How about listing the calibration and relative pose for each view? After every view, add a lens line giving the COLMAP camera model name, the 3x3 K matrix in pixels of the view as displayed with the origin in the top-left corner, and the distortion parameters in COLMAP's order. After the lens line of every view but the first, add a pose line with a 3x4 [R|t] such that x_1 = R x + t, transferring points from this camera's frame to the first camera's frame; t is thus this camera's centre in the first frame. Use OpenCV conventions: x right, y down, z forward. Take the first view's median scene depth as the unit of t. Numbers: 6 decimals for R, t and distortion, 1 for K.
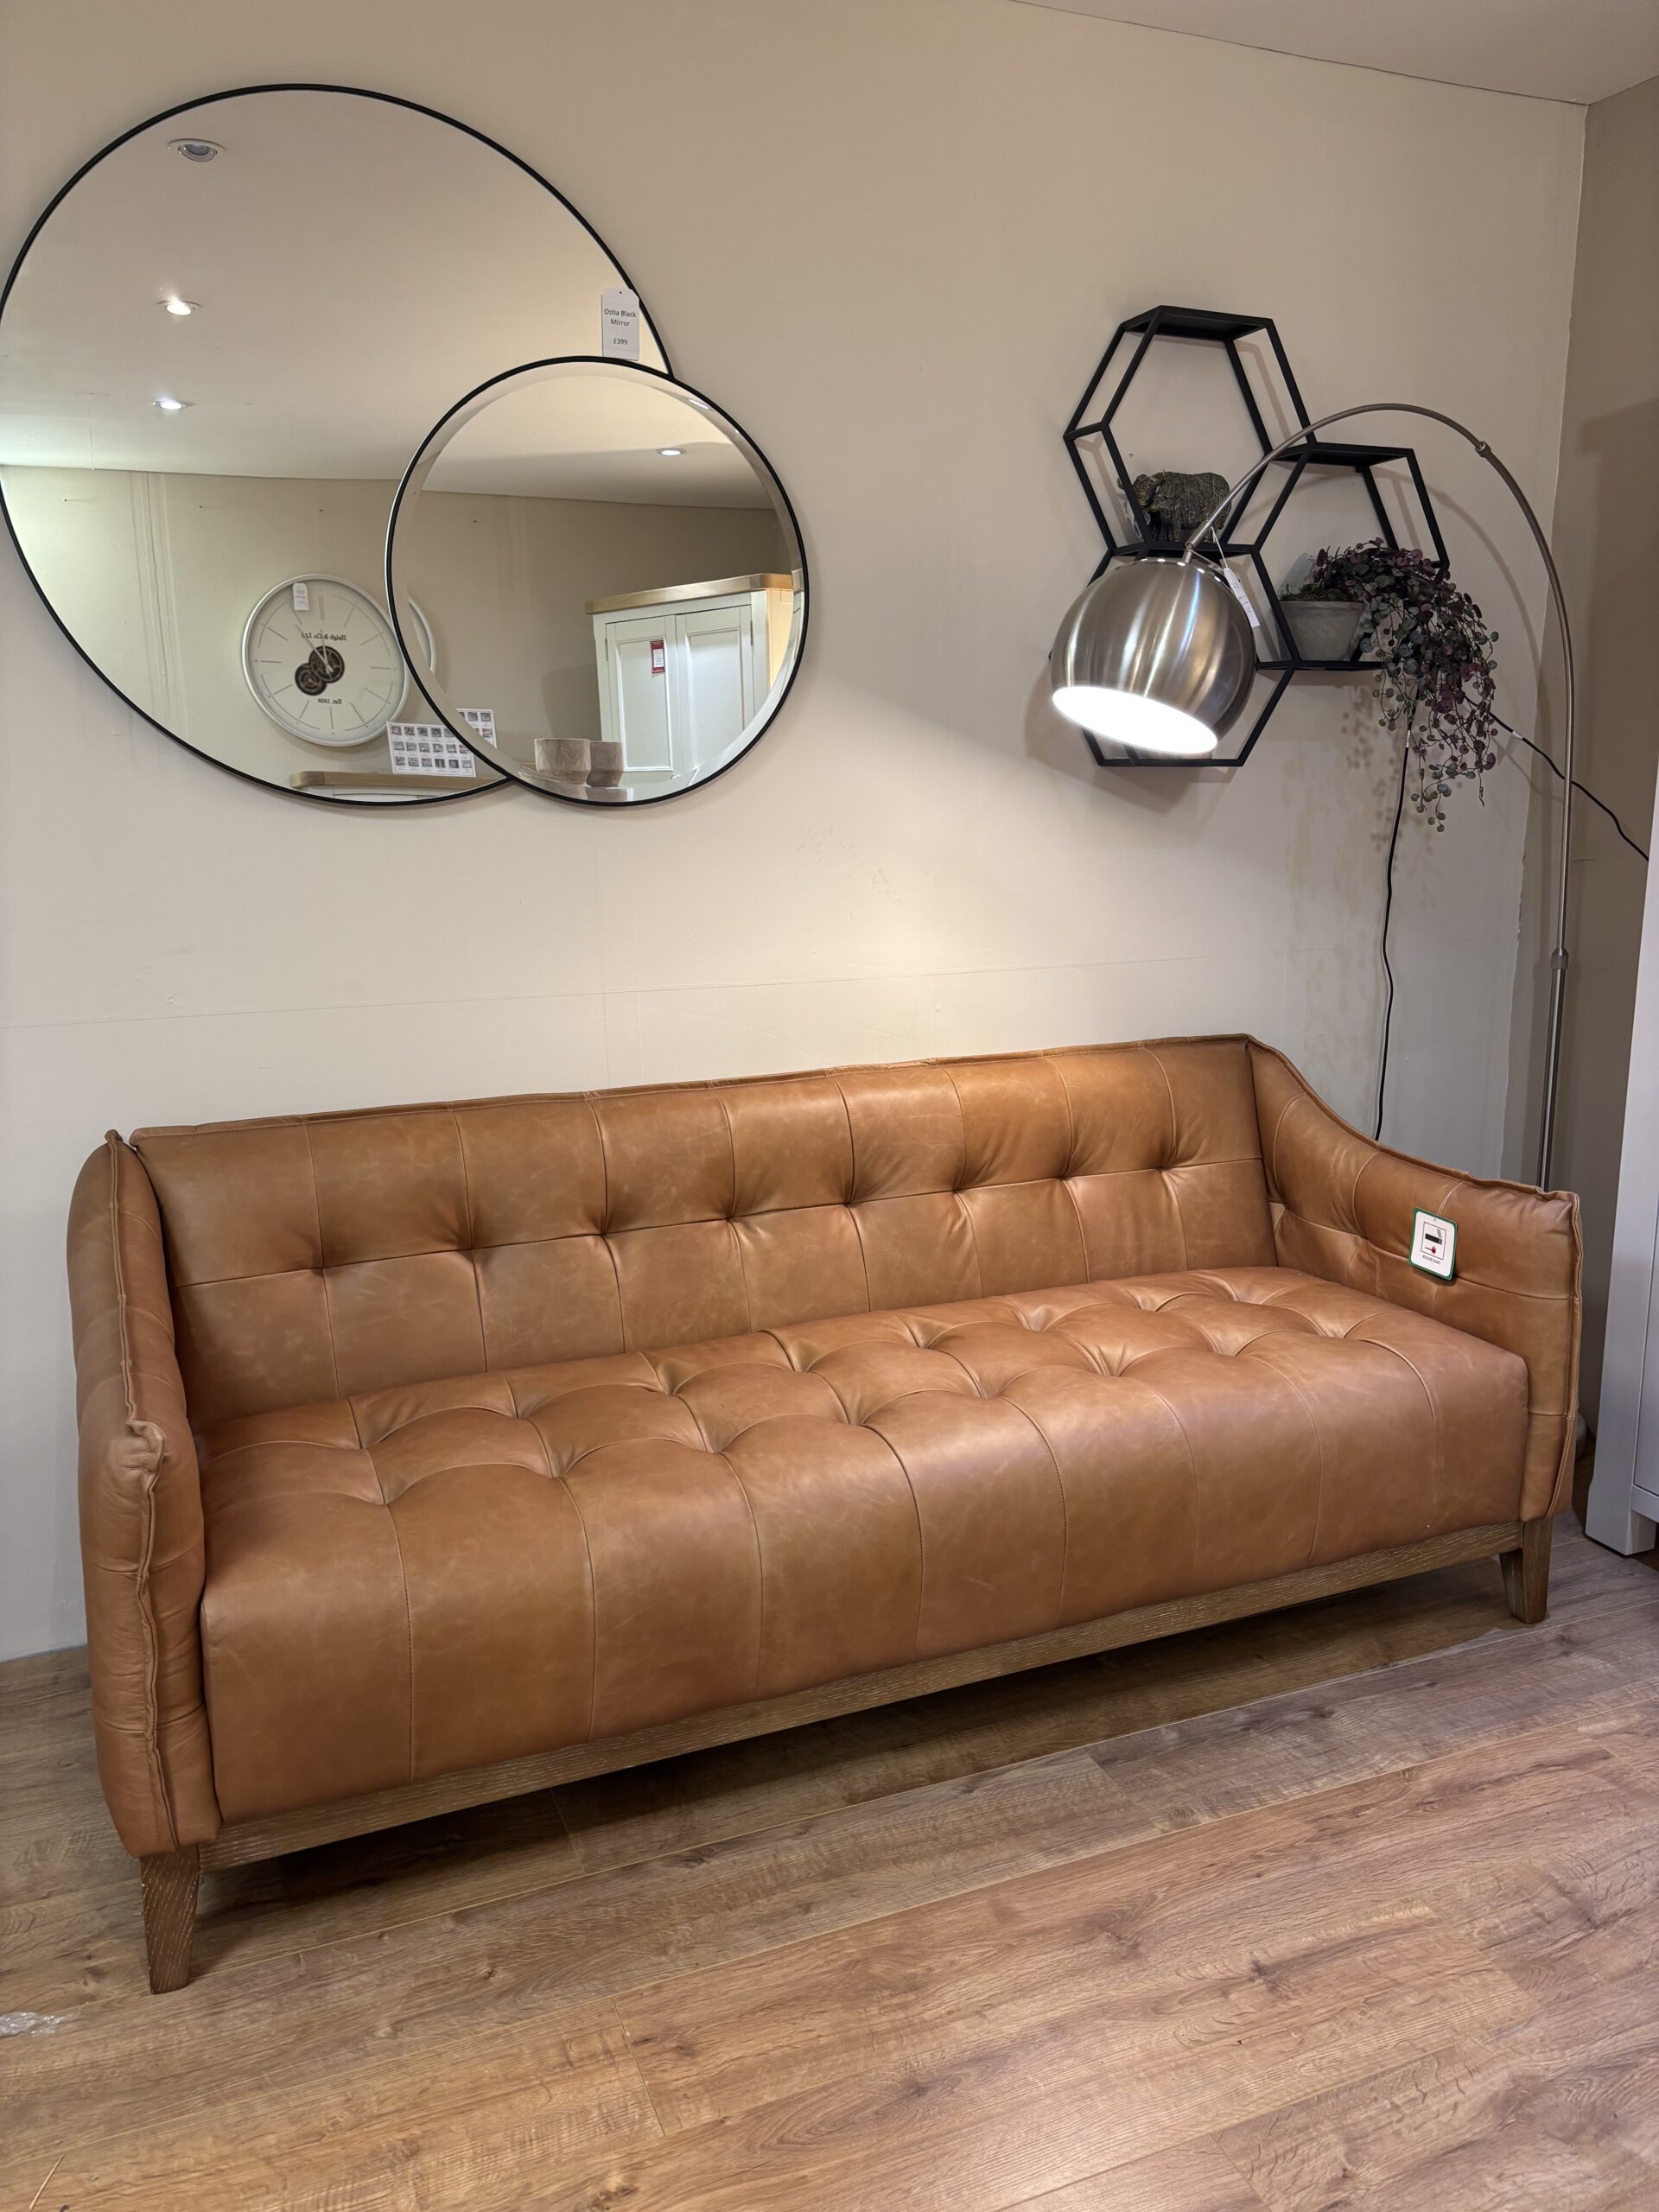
lens RADIAL K [[1673.0, 0, 836.7], [0, 1673.0, 1093.6], [0, 0, 1]] dist [0.077566, -0.077198]
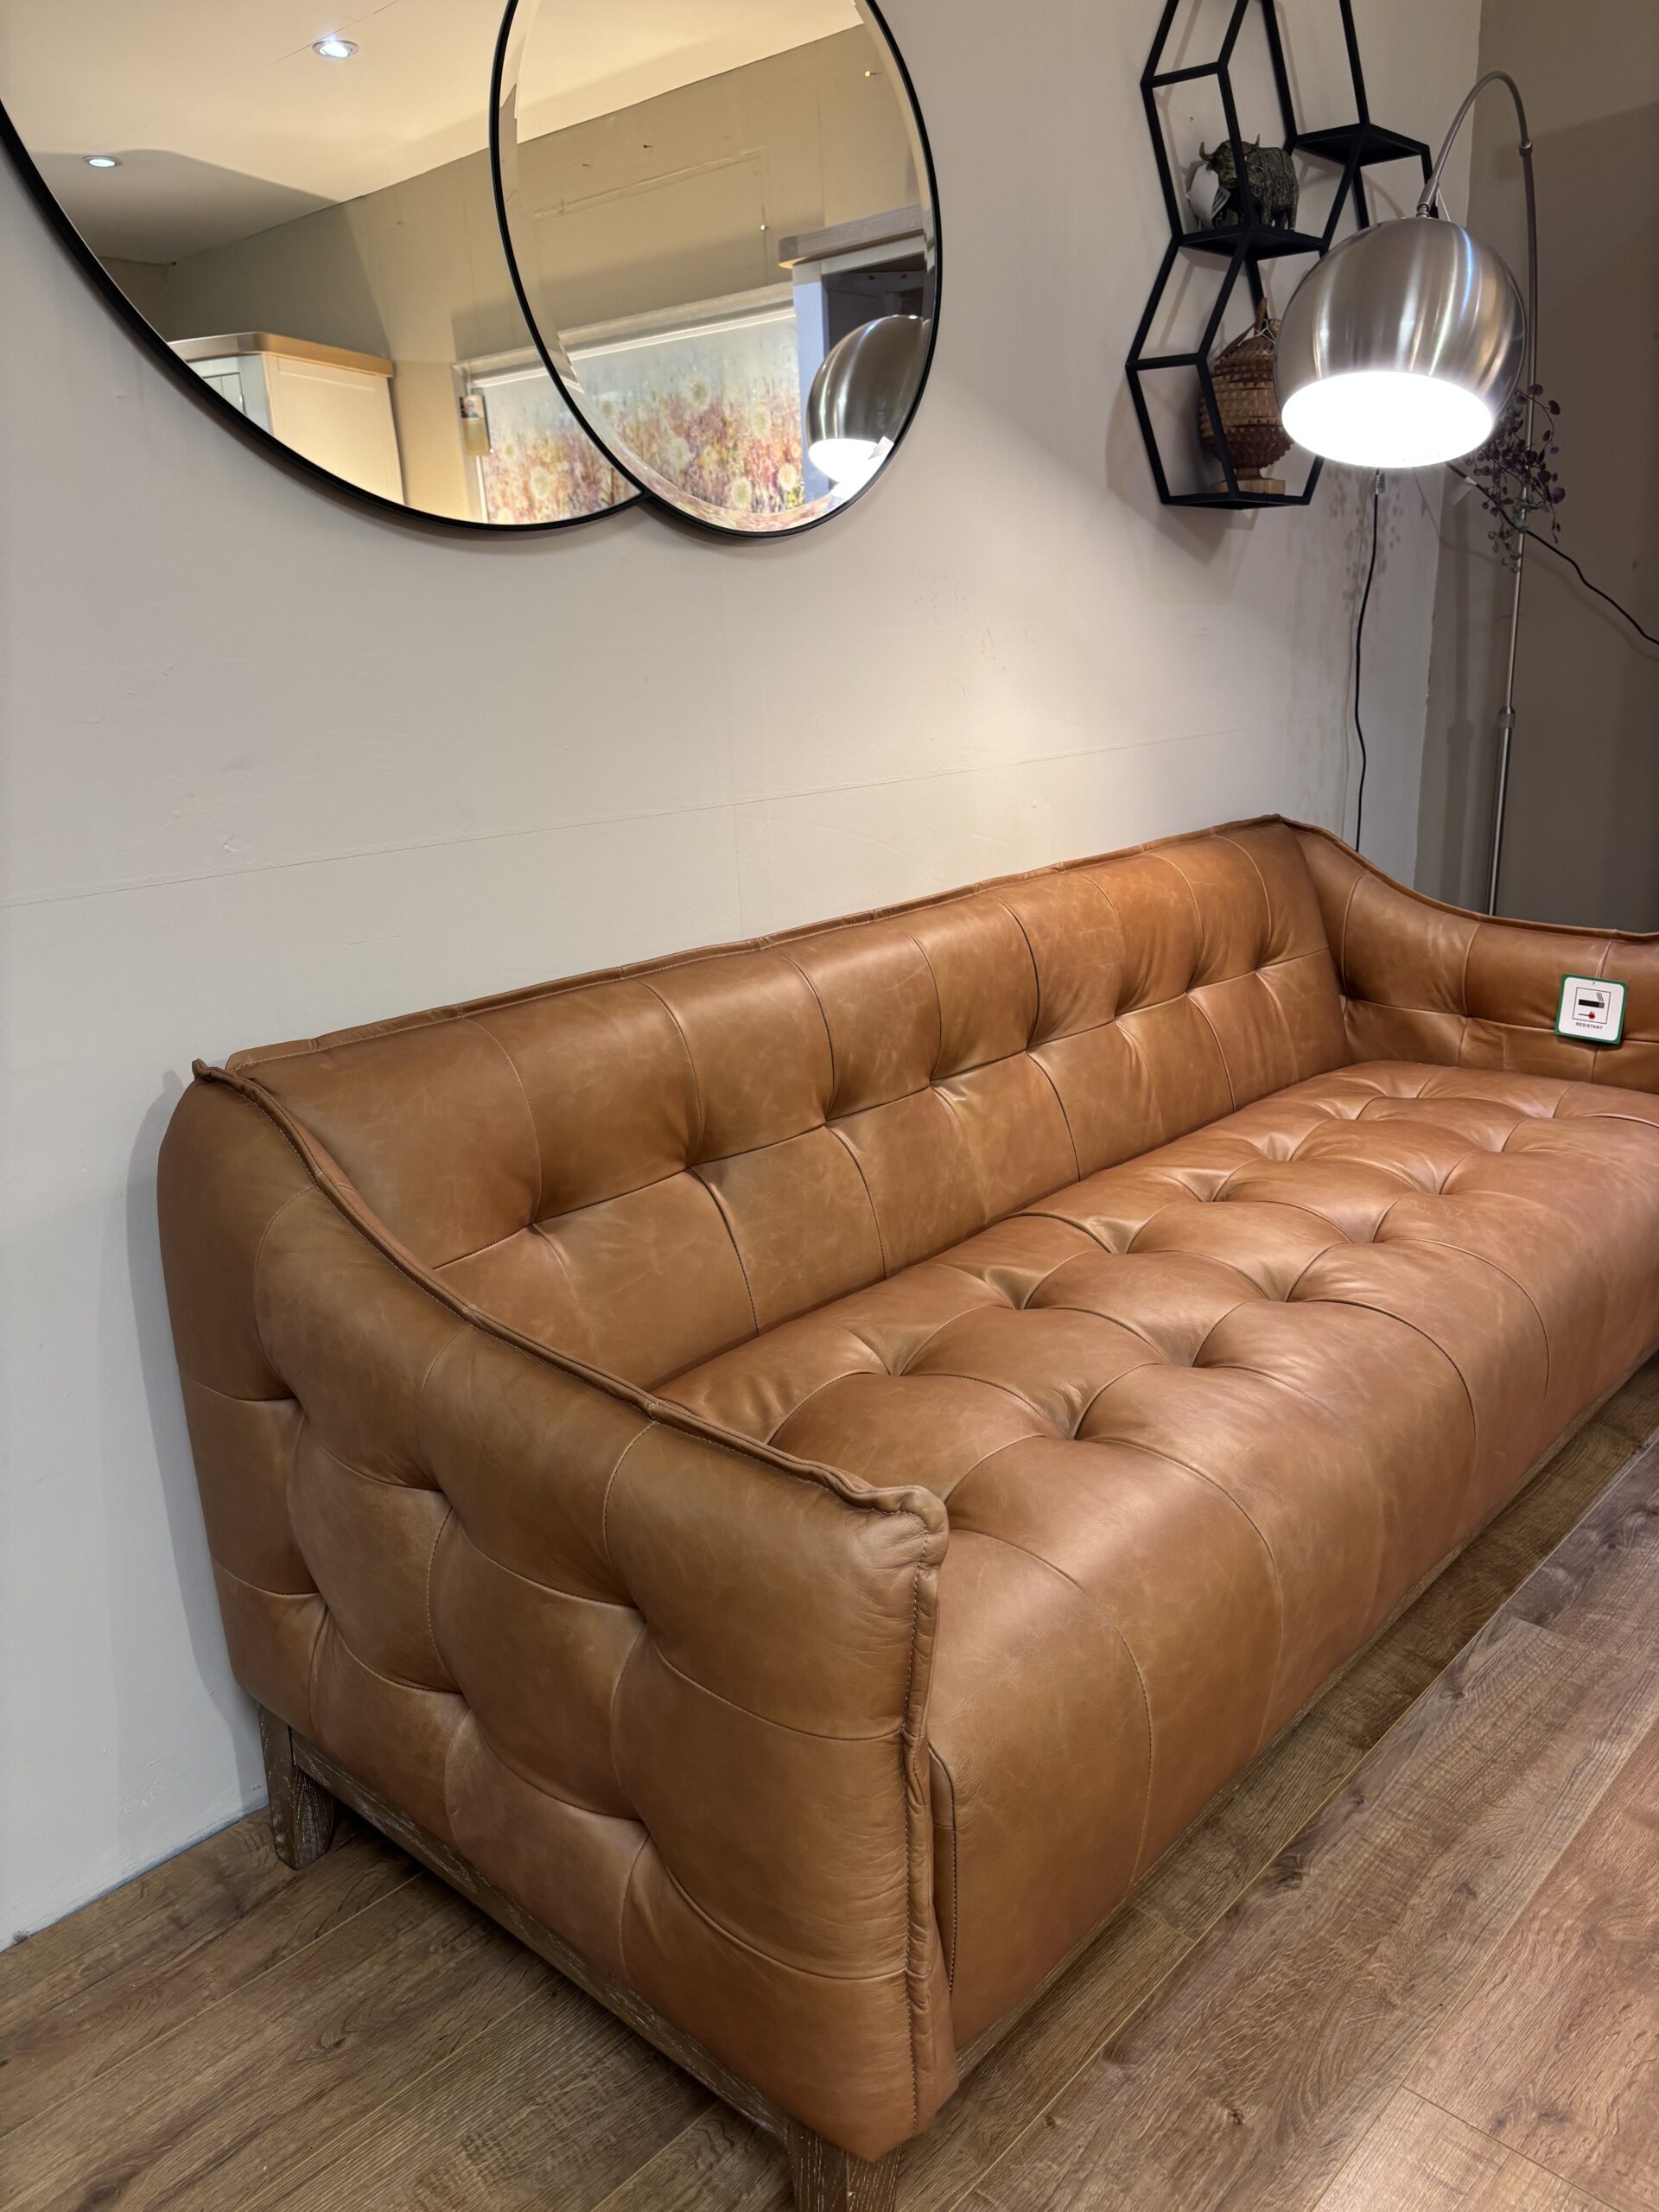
lens RADIAL K [[1673.0, 0, 818.2], [0, 1673.0, 1091.6], [0, 0, 1]] dist [0.077566, -0.077198]
pose [[0.903209, -0.134384, 0.407622, -0.434311], [0.101301, 0.989634, 0.101797, -0.006302], [-0.417076, -0.050652, 0.907459, 0.312946]]
